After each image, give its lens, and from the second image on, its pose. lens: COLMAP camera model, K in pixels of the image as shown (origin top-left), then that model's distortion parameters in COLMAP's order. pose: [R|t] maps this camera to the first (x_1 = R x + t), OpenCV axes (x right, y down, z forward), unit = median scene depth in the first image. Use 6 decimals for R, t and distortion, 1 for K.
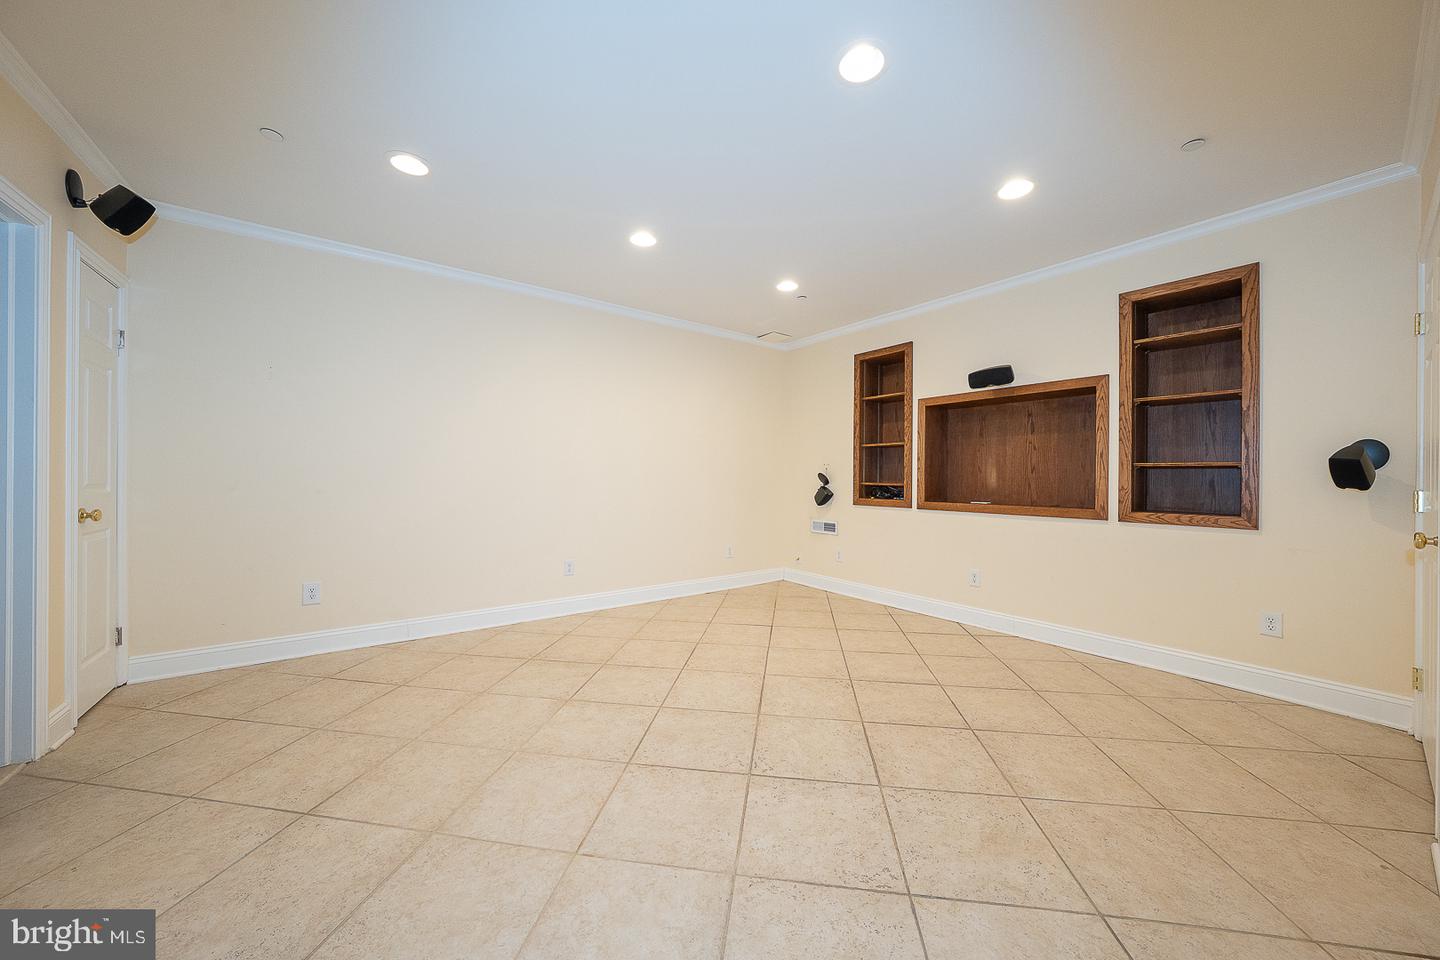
lens RADIAL K [[494.2, 0, 721.0], [0, 494.2, 476.1], [0, 0, 1]] dist [-0.028189, 0.006244]
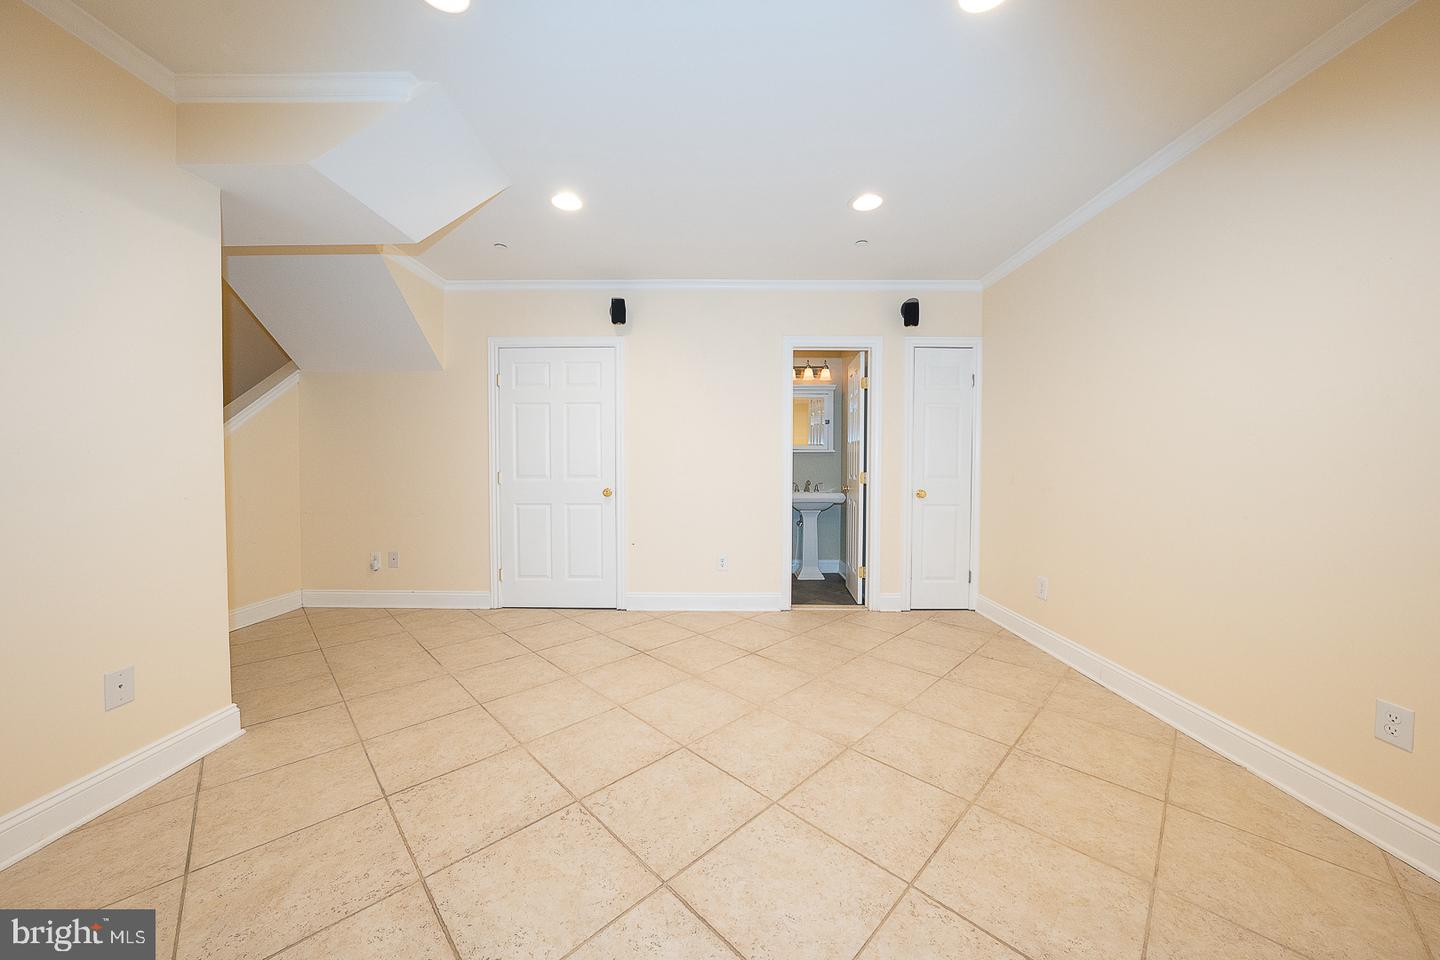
lens RADIAL K [[494.2, 0, 721.0], [0, 494.2, 476.1], [0, 0, 1]] dist [-0.028189, 0.006244]
pose [[-0.599798, 0.008416, -0.800107, 0.642031], [-0.004802, 0.999889, 0.014118, -0.007885], [0.800137, 0.012310, -0.599691, 1.810983]]
